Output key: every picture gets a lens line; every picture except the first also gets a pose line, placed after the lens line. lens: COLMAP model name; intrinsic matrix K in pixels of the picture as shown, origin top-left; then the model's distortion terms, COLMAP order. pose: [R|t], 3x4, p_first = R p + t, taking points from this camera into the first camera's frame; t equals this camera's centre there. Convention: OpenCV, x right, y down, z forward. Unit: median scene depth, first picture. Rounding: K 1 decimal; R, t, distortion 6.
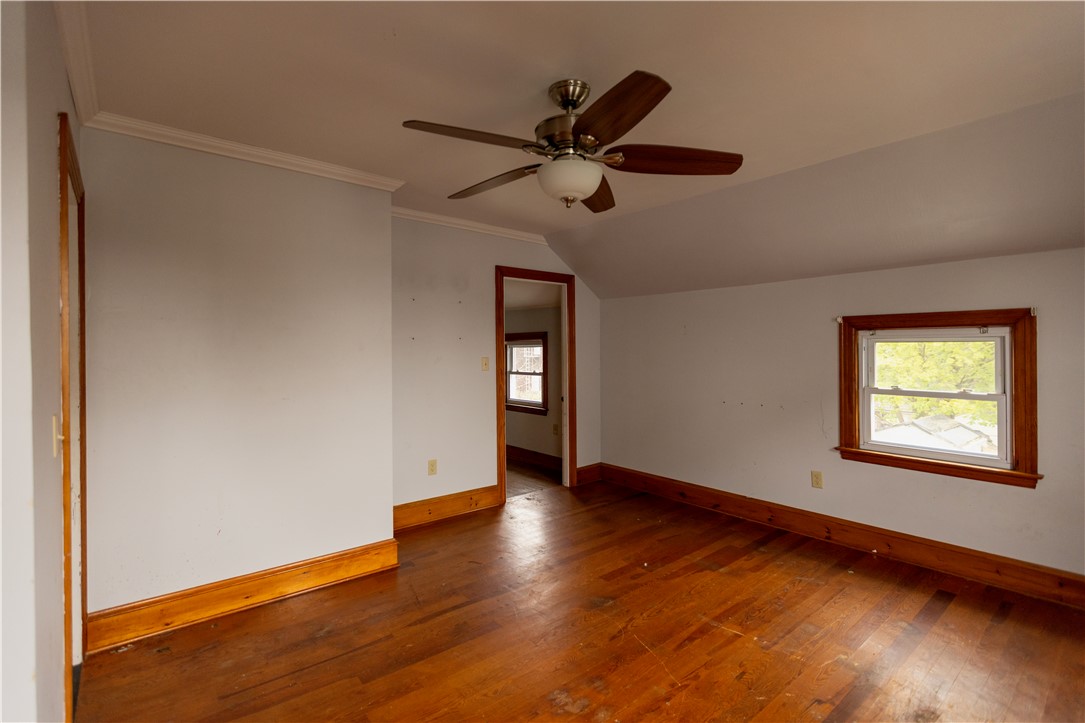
lens RADIAL K [[499.2, 0, 542.5], [0, 499.2, 361.5], [0, 0, 1]] dist [-0.000499, -0.000053]
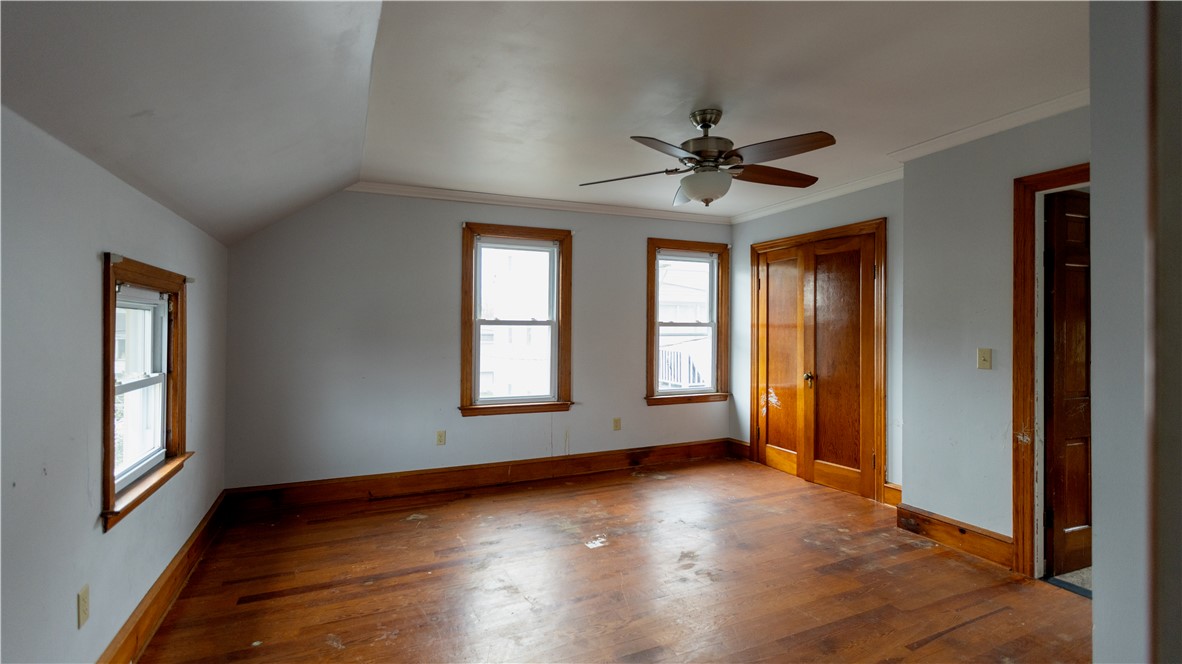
lens RADIAL K [[528.8, 0, 582.2], [0, 528.8, 335.4], [0, 0, 1]] dist [0.000671, 0.000482]
pose [[-0.960735, 0.000958, 0.277466, -0.009659], [0.010996, 0.999340, 0.034625, -0.017241], [-0.277250, 0.036317, -0.960111, 1.457670]]
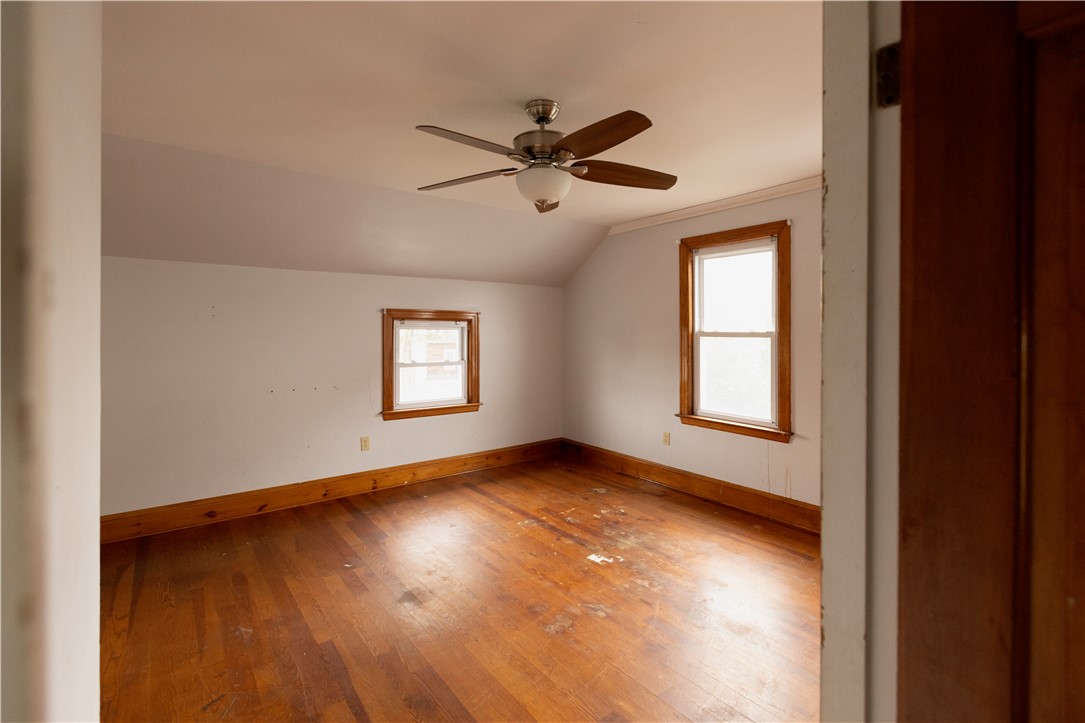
lens RADIAL K [[490.9, 0, 547.1], [0, 490.9, 340.5], [0, 0, 1]] dist [-0.000308, 0.000031]
pose [[0.030142, -0.009670, 0.999499, -0.670982], [0.023327, 0.999688, 0.008969, -0.010705], [-0.999273, 0.023045, 0.030359, 0.577966]]
